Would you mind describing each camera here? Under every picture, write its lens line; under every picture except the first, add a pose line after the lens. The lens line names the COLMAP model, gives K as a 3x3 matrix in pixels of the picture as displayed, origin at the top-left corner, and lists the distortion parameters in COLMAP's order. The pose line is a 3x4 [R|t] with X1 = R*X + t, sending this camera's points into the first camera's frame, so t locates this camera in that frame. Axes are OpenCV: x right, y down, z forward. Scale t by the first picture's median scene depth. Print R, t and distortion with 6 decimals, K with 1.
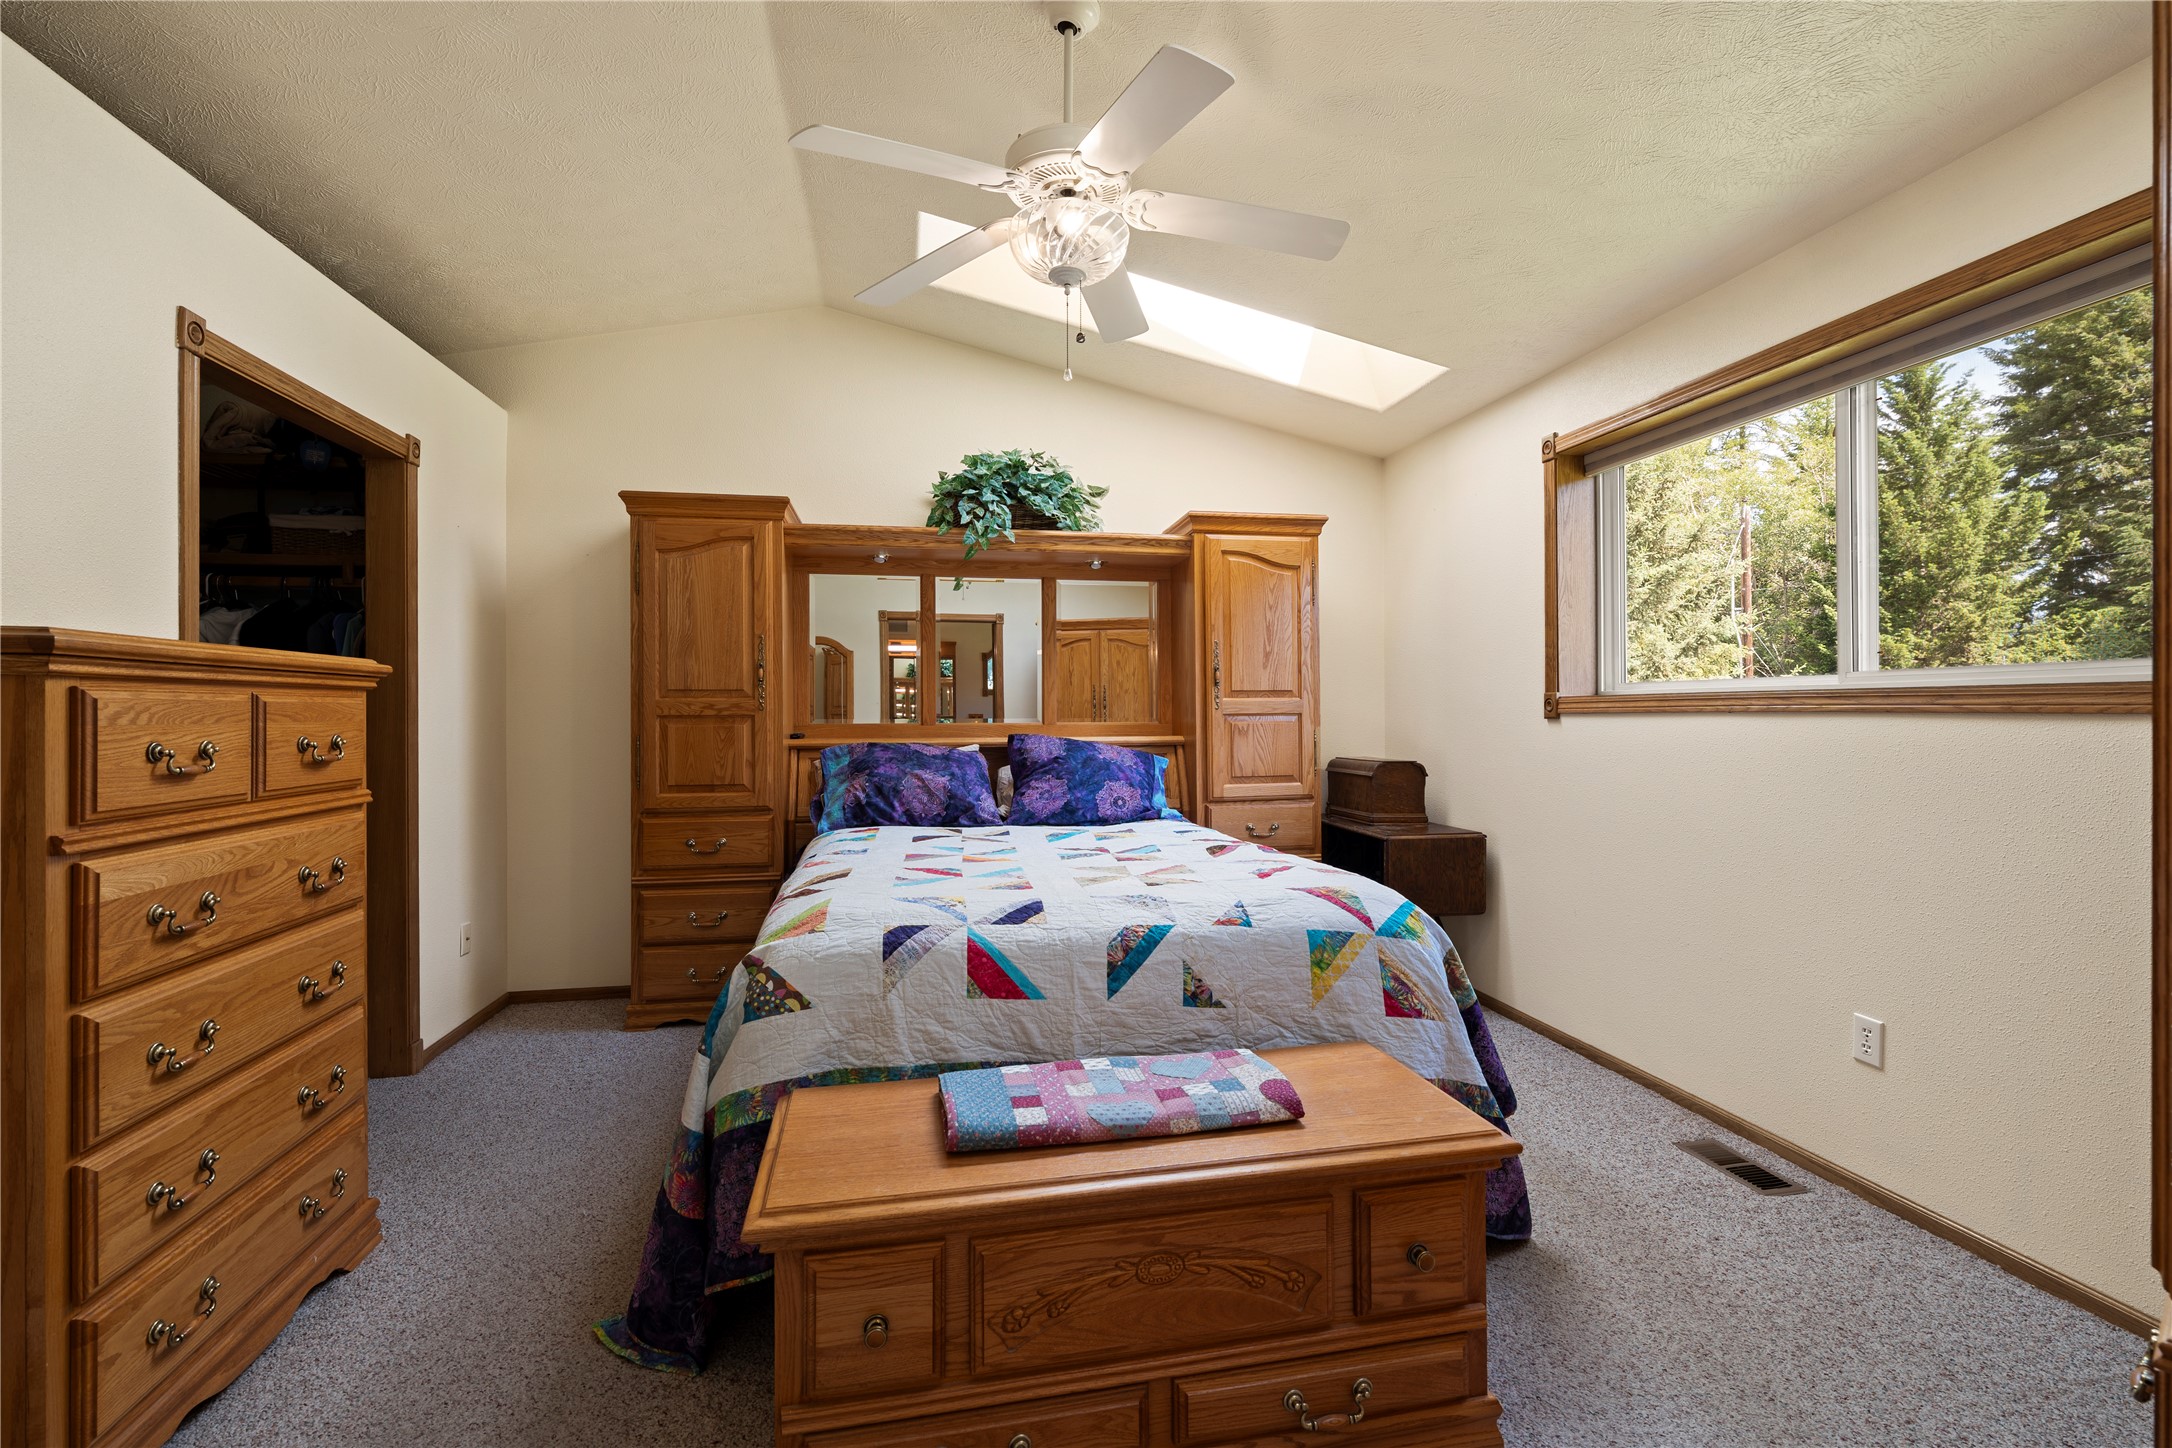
lens RADIAL K [[940.7, 0, 1078.1], [0, 940.7, 720.6], [0, 0, 1]] dist [0.001905, 0.000773]
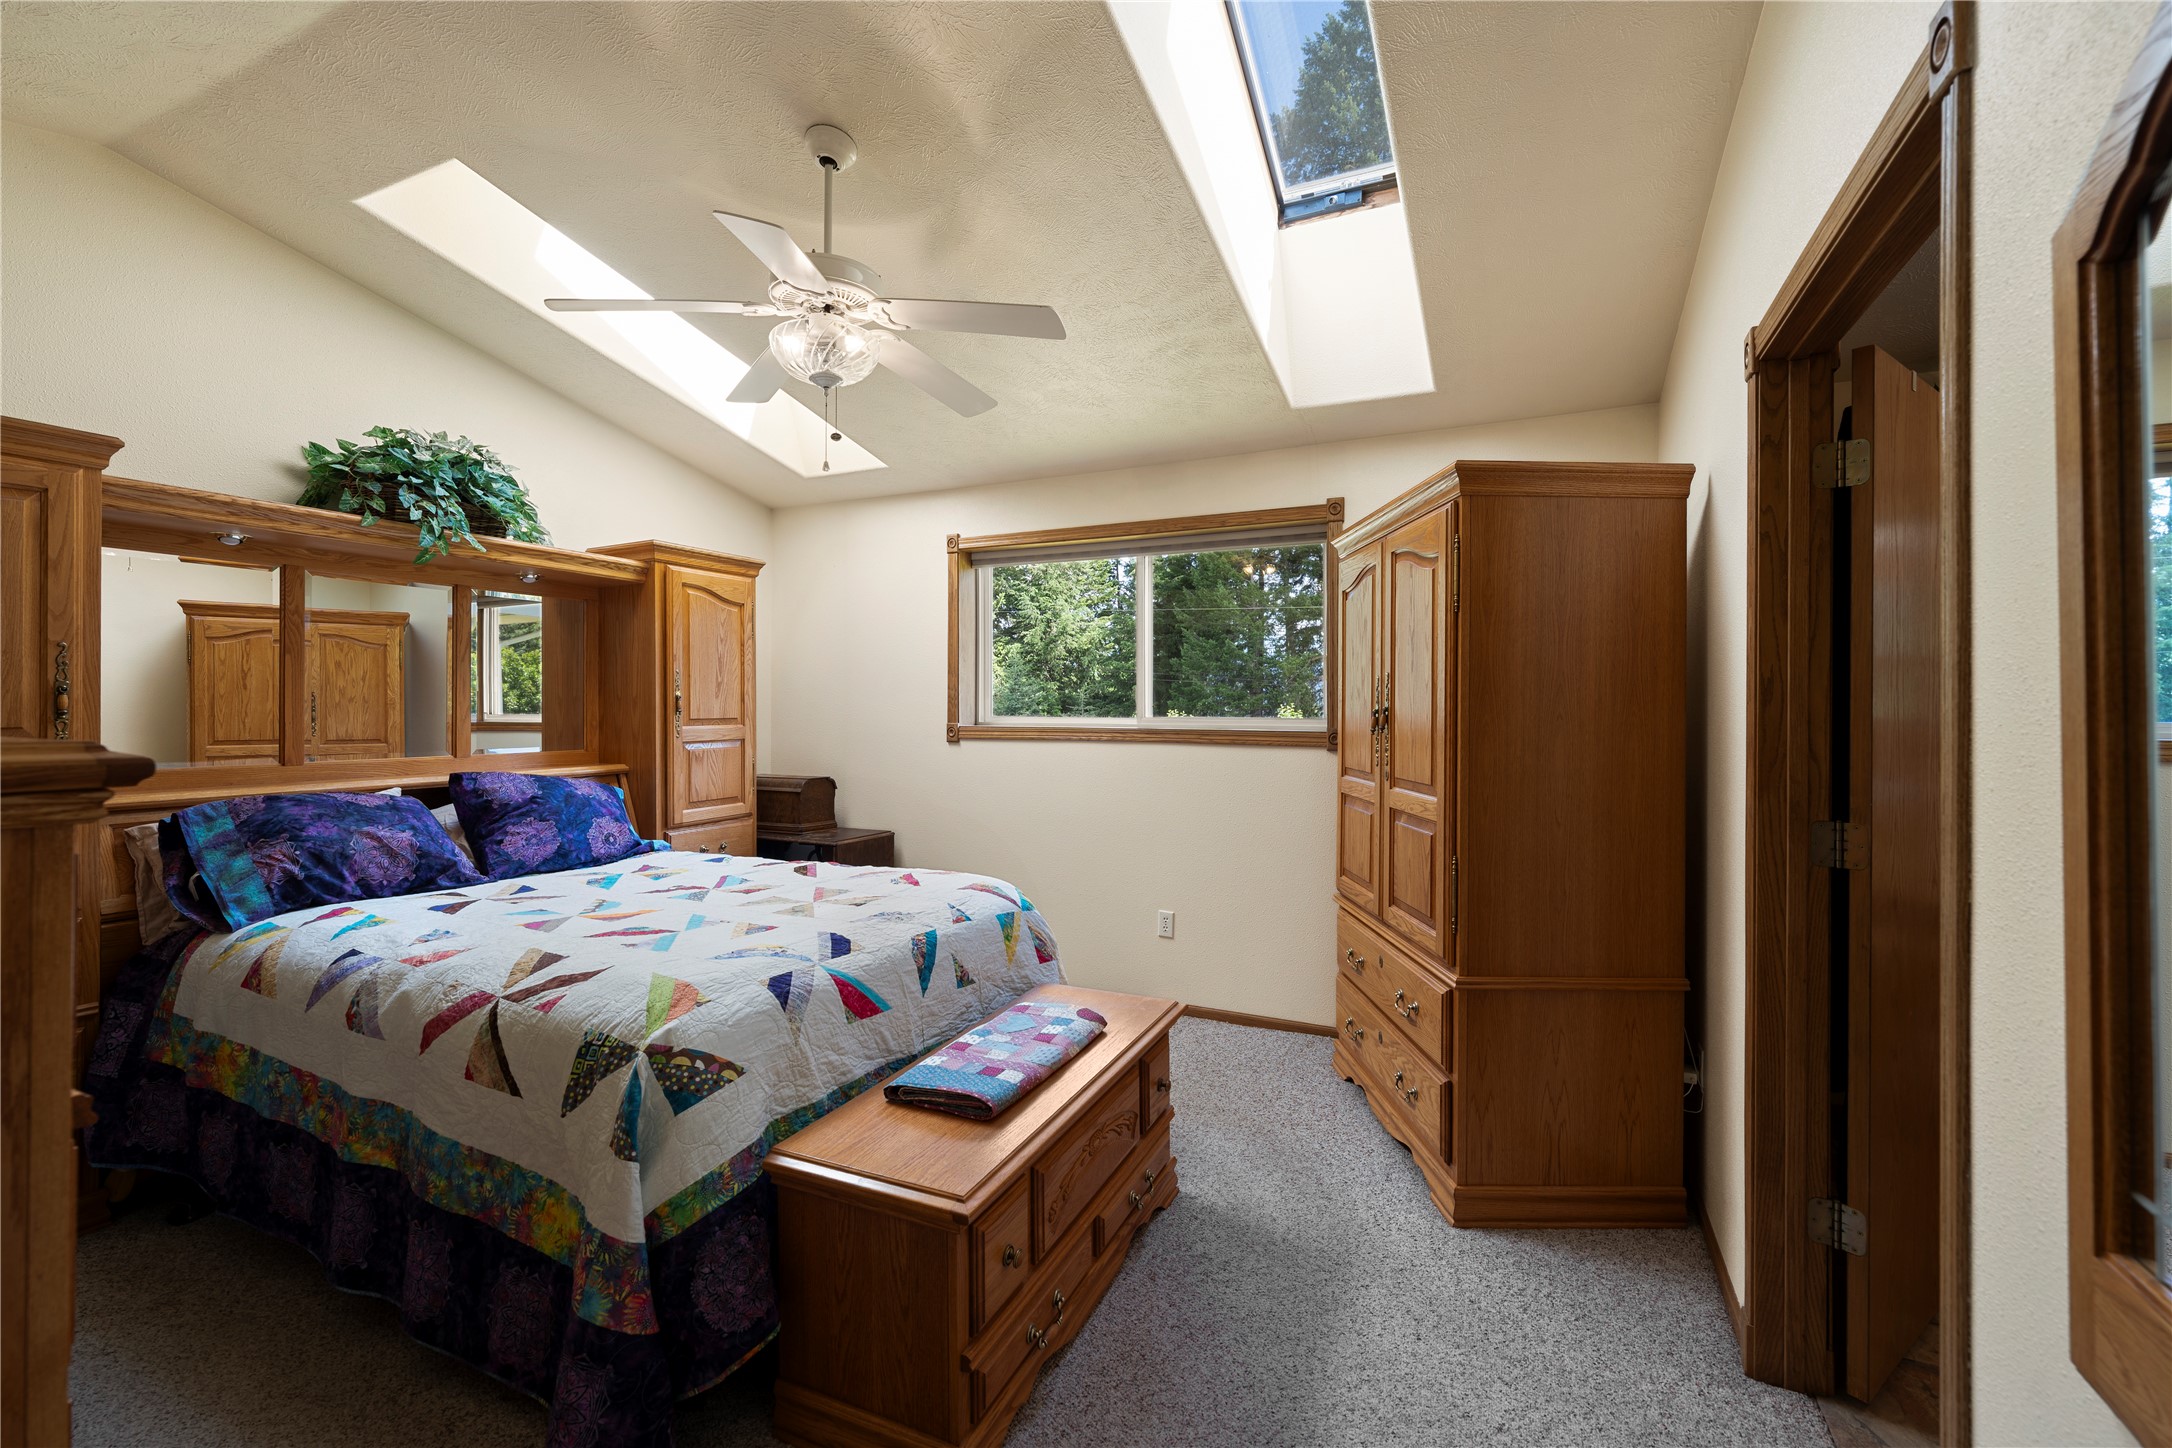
lens RADIAL K [[940.7, 0, 1073.4], [0, 940.7, 710.0], [0, 0, 1]] dist [0.001905, 0.000773]
pose [[0.582965, -0.000394, 0.812497, -0.460809], [-0.000379, 1.000000, 0.000757, -0.045591], [-0.812497, -0.000749, 0.582964, 0.057783]]
